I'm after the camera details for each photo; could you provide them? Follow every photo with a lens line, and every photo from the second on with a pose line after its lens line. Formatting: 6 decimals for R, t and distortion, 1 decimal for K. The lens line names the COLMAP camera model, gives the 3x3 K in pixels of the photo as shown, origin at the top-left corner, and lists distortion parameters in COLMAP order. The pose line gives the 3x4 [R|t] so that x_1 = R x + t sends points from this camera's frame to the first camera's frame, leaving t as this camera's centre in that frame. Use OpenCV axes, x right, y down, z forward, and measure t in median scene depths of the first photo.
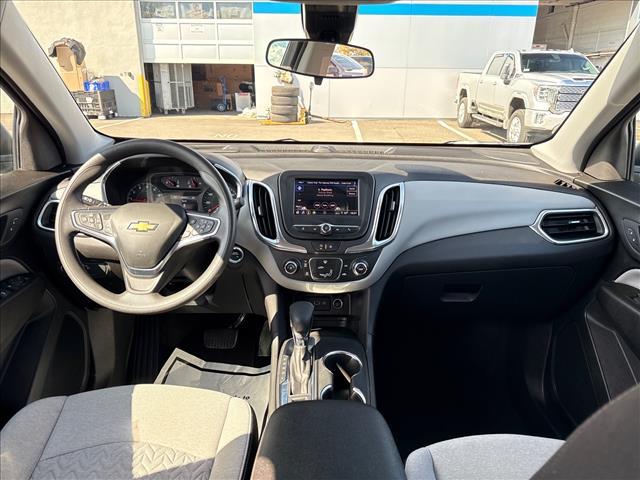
lens RADIAL K [[445.8, 0, 319.7], [0, 445.8, 240.2], [0, 0, 1]] dist [0.002176, -0.000171]
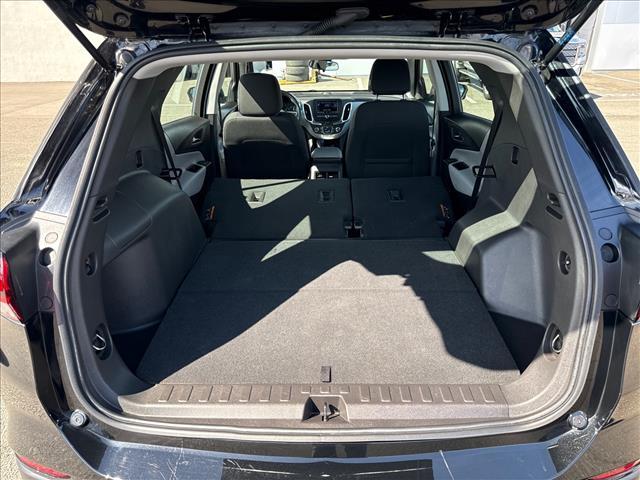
lens RADIAL K [[445.8, 0, 321.2], [0, 445.8, 239.6], [0, 0, 1]] dist [0.002176, -0.000171]
pose [[0.999462, -0.021443, -0.024822, 0.030817], [0.023490, 0.996073, 0.085366, 0.569547], [0.022894, -0.085903, 0.996040, -2.235575]]
